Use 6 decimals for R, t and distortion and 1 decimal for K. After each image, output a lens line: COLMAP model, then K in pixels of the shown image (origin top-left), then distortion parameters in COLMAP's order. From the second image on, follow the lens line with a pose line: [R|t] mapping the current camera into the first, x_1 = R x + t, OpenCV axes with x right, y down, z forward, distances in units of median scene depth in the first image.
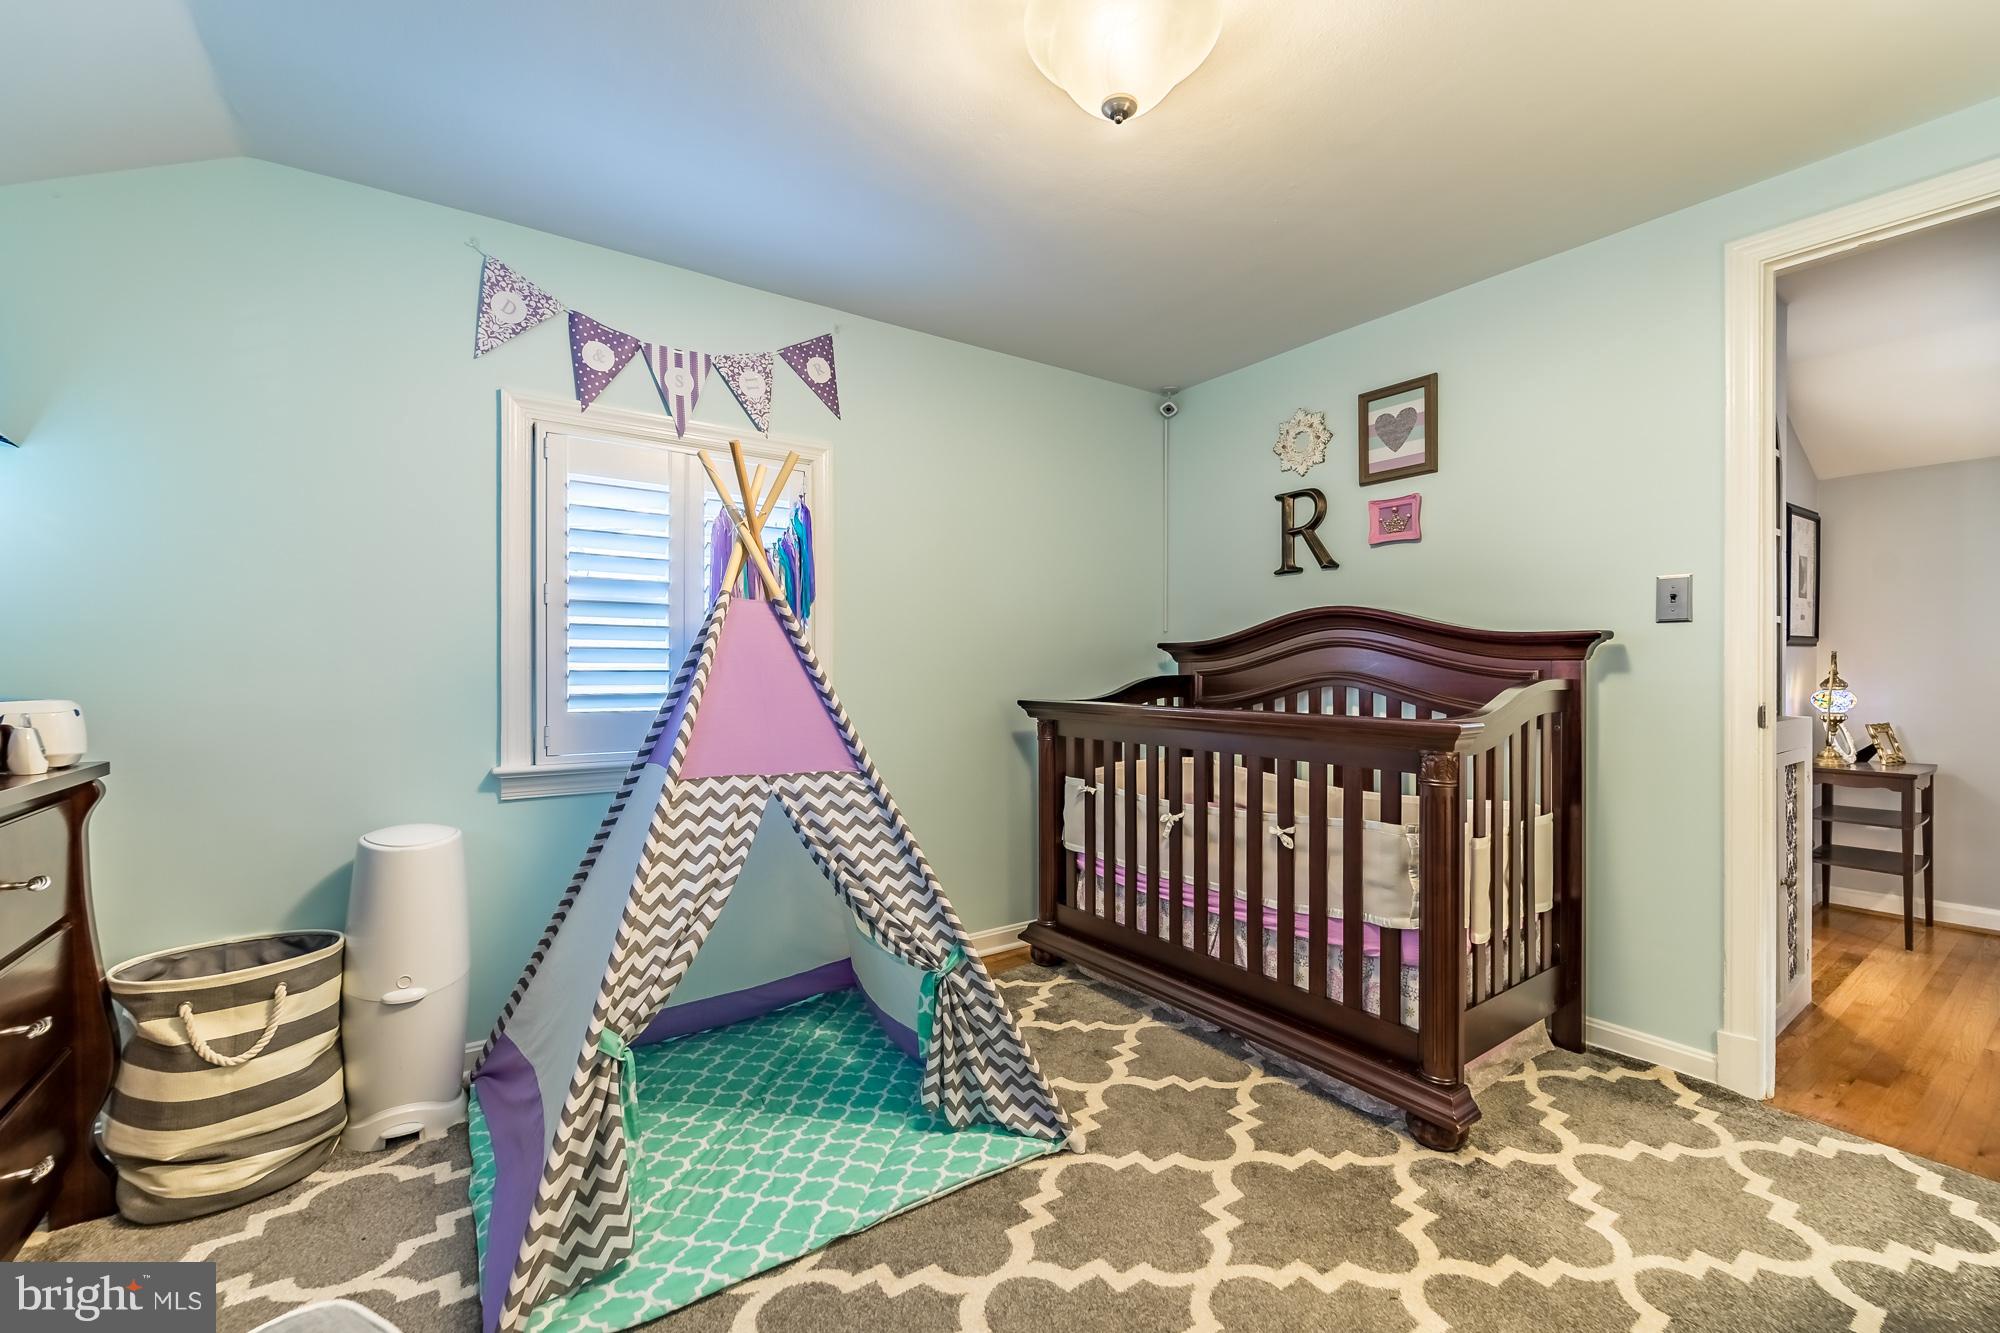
lens RADIAL K [[818.9, 0, 1010.6], [0, 818.9, 663.9], [0, 0, 1]] dist [-0.000249, 0.000132]
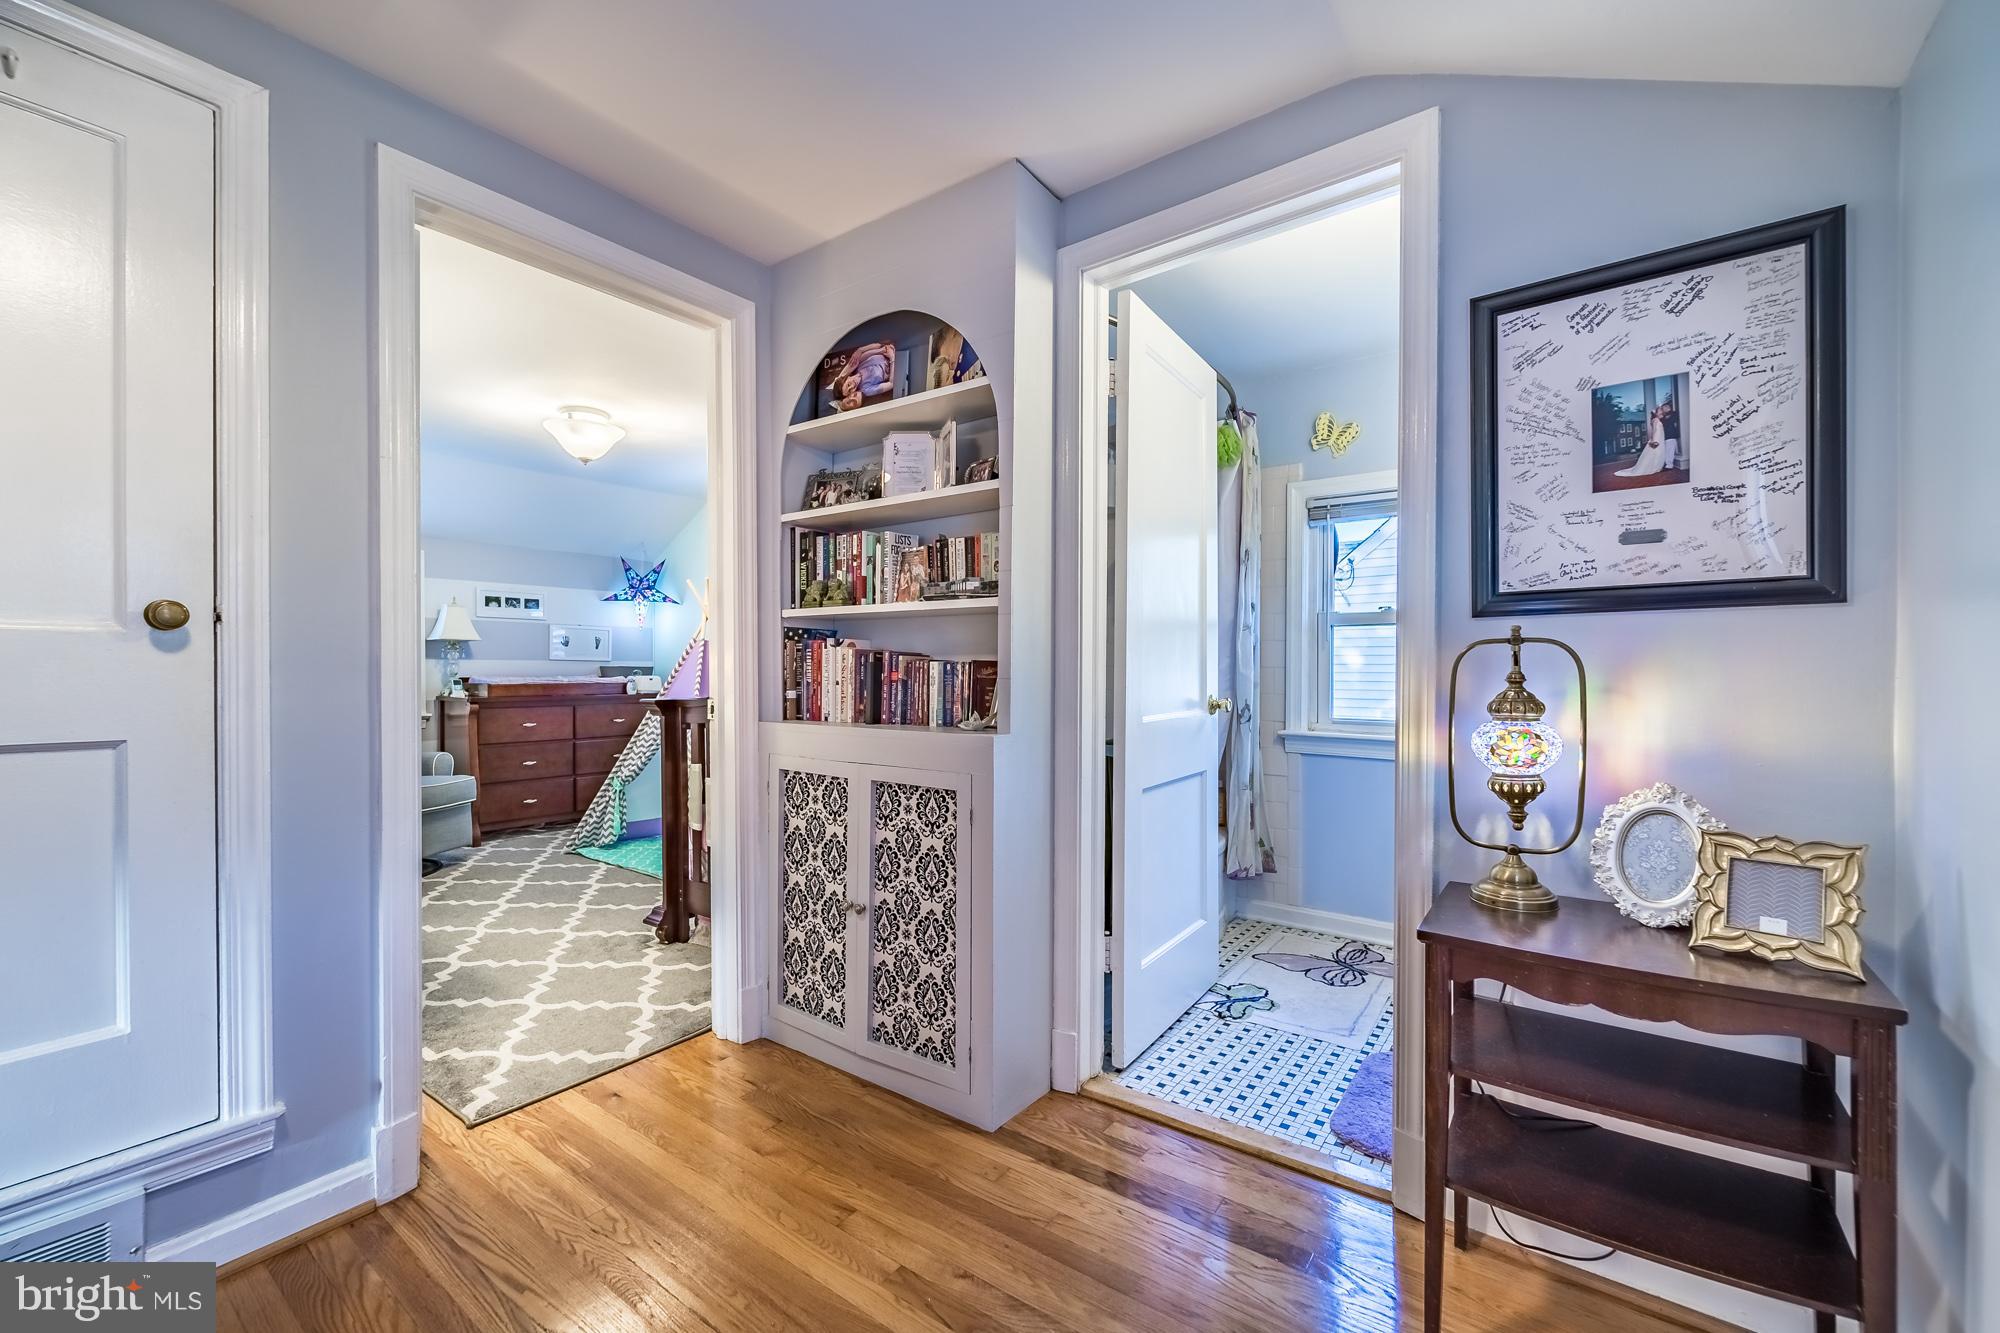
lens RADIAL K [[818.9, 0, 1007.0], [0, 818.9, 670.7], [0, 0, 1]] dist [-0.000249, 0.000132]
pose [[0.311484, 0.004686, -0.950240, 1.895482], [0.001026, 0.999986, 0.005268, 0.003258], [0.950251, -0.002616, 0.311475, 0.904422]]
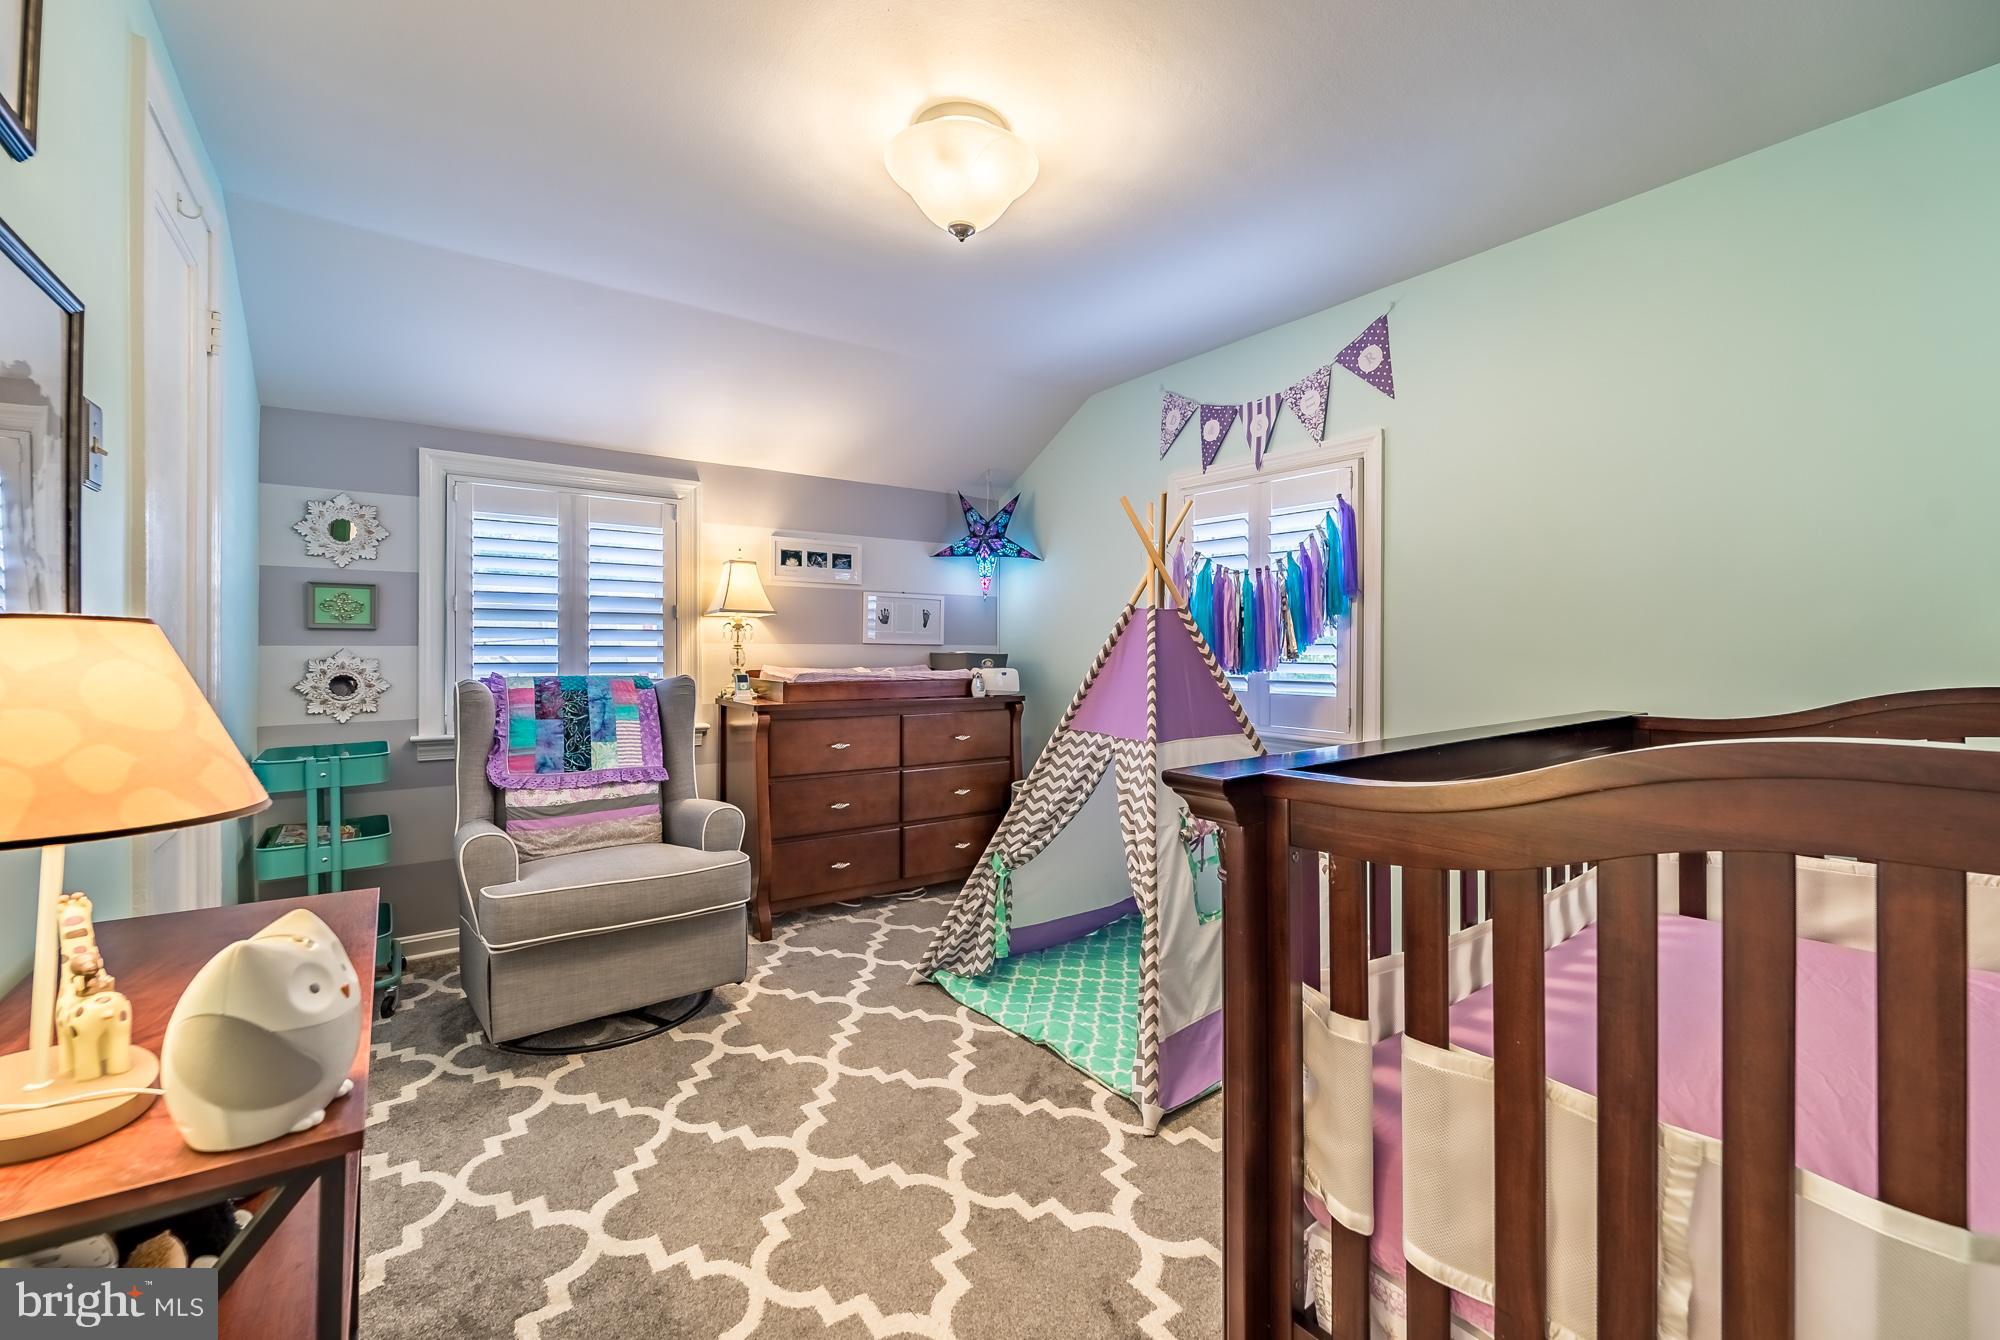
lens RADIAL K [[818.9, 0, 1032.3], [0, 818.9, 643.0], [0, 0, 1]] dist [-0.000249, 0.000132]
pose [[0.040341, -0.003538, -0.999180, 0.869519], [-0.001722, 0.999992, -0.003610, -0.013041], [0.999184, 0.001866, 0.040335, 0.653260]]
